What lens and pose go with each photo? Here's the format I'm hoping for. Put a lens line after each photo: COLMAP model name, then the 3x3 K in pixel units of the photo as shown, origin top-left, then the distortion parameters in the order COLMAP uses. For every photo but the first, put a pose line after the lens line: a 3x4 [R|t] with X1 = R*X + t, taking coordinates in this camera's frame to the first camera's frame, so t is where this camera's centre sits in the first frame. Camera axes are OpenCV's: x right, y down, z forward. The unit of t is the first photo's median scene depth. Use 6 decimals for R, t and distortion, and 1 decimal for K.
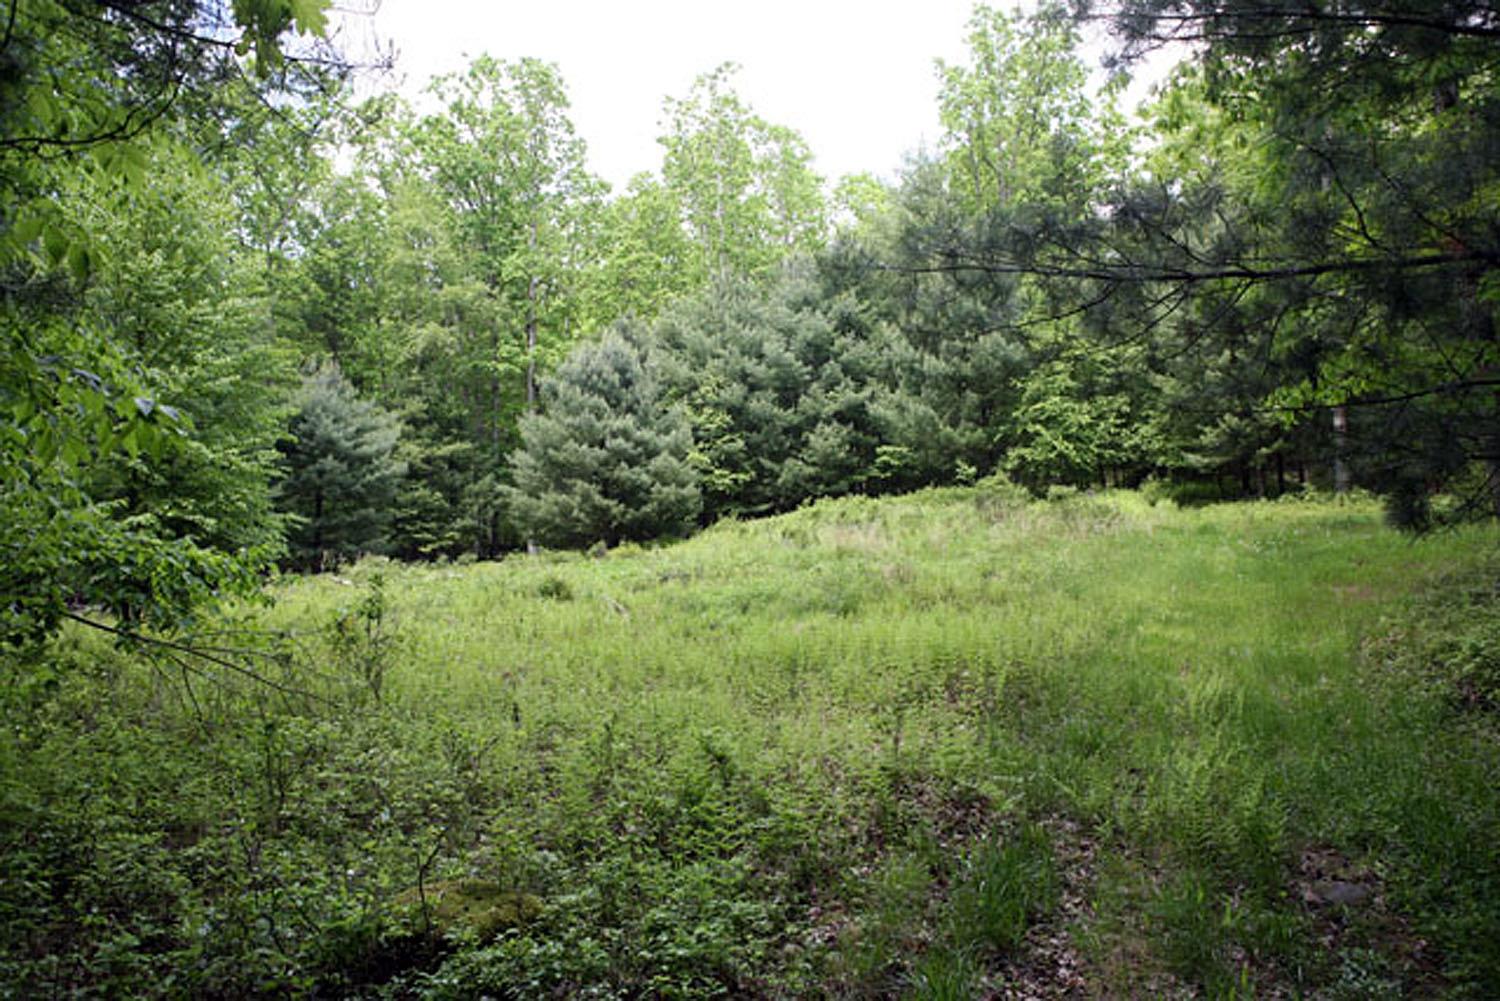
lens RADIAL K [[1019.8, 0, 750.0], [0, 1019.8, 500.5], [0, 0, 1]] dist [-0.103997, 0.066477]
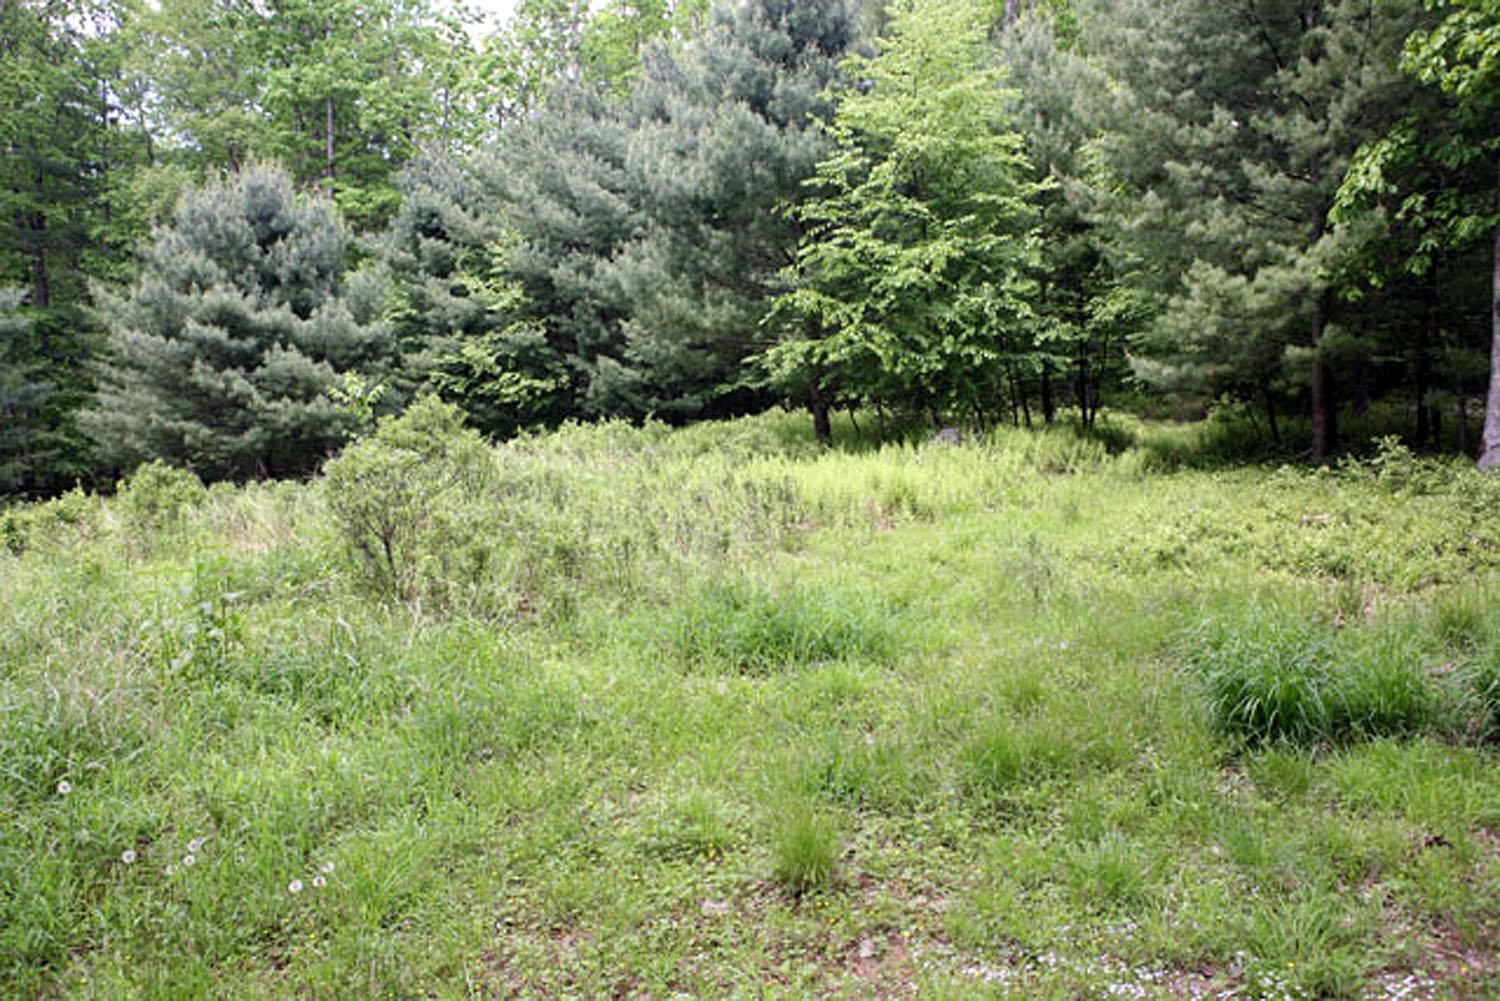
lens RADIAL K [[1019.8, 0, 750.0], [0, 1019.8, 500.5], [0, 0, 1]] dist [-0.103997, 0.066477]
pose [[0.974498, 0.045525, -0.219728, 0.275586], [-0.023293, 0.994437, 0.102729, -0.018549], [0.223182, -0.094991, 0.970137, 0.388437]]
